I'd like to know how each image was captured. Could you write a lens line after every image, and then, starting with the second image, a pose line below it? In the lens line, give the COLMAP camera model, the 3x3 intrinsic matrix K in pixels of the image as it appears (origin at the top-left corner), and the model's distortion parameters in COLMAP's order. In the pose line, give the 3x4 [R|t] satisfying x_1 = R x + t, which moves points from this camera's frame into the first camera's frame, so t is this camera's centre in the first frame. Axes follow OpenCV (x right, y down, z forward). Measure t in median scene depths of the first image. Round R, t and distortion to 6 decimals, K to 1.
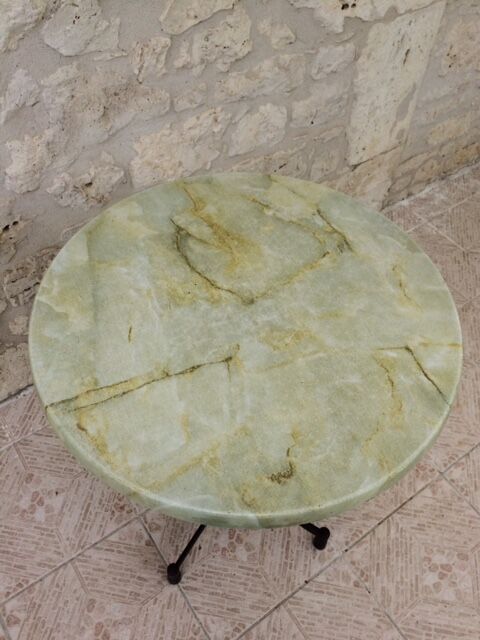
lens RADIAL K [[541.9, 0, 239.9], [0, 541.9, 311.6], [0, 0, 1]] dist [0.087407, -0.112711]
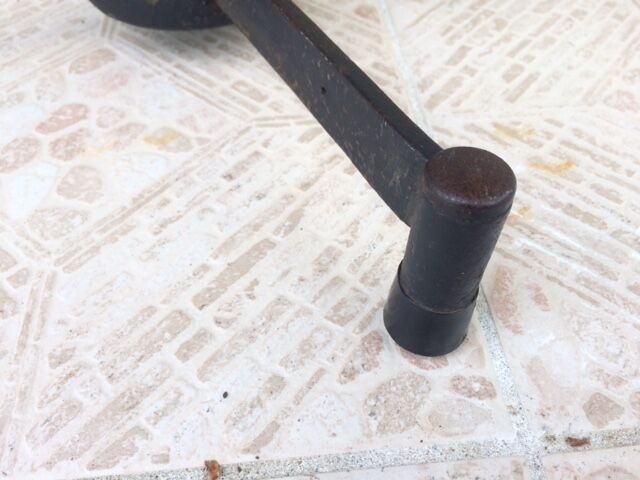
lens RADIAL K [[541.9, 0, 320.0], [0, 541.9, 240.0], [0, 0, 1]] dist [0.087407, -0.112711]
pose [[0.868758, 0.373495, -0.325208, 0.168334], [-0.377890, 0.924381, 0.052141, 0.418603], [0.320091, 0.077595, 0.944204, 0.870826]]
